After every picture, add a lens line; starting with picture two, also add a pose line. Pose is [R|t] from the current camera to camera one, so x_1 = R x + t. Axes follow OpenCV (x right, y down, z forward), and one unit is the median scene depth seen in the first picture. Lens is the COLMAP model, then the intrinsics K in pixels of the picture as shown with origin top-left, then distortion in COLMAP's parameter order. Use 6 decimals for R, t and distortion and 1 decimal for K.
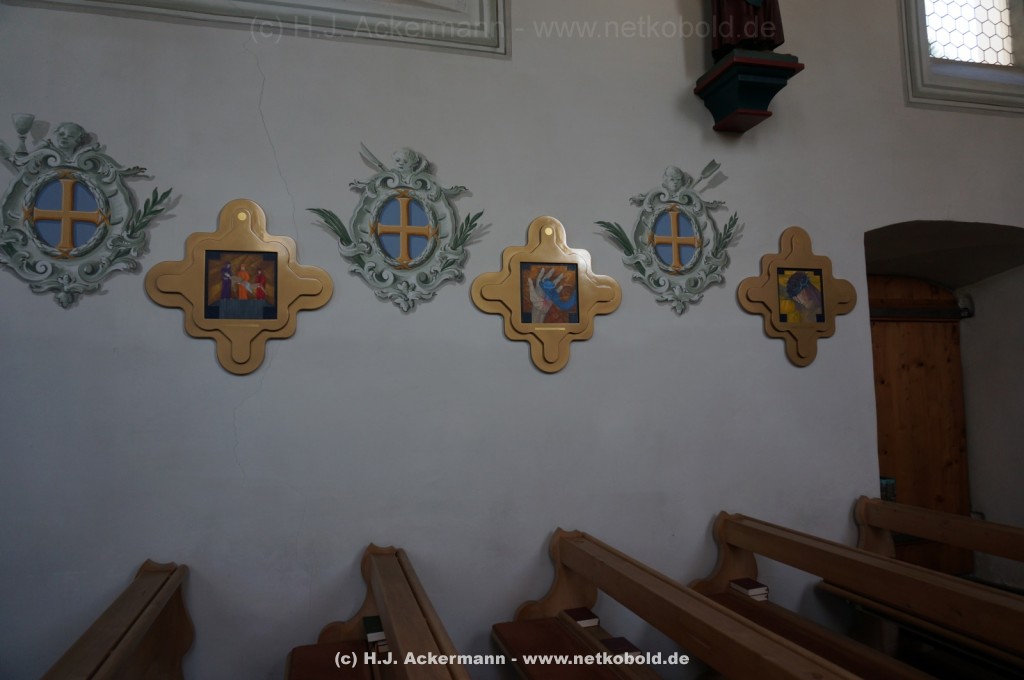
lens RADIAL K [[686.5, 0, 512.0], [0, 686.5, 340.0], [0, 0, 1]] dist [0.046247, 0.000368]
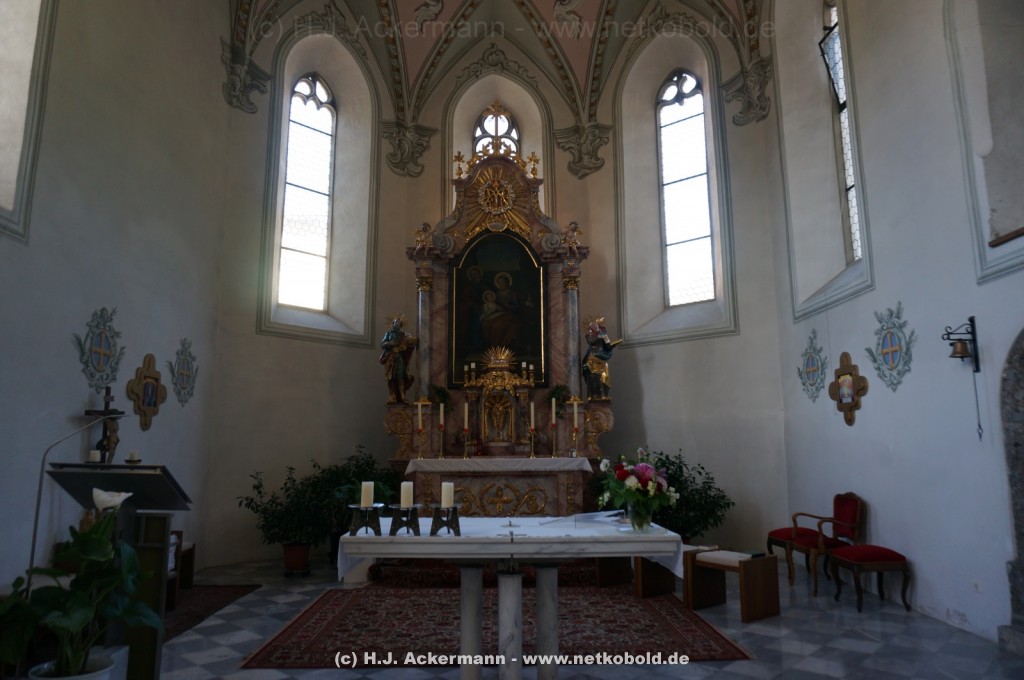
lens RADIAL K [[616.1, 0, 512.0], [0, 616.1, 340.0], [0, 0, 1]] dist [-0.000613, -0.000168]
pose [[-0.293266, -0.129505, -0.947219, 2.015410], [0.092192, 0.982334, -0.162850, -0.000063], [0.951575, -0.135085, -0.276146, 0.501405]]
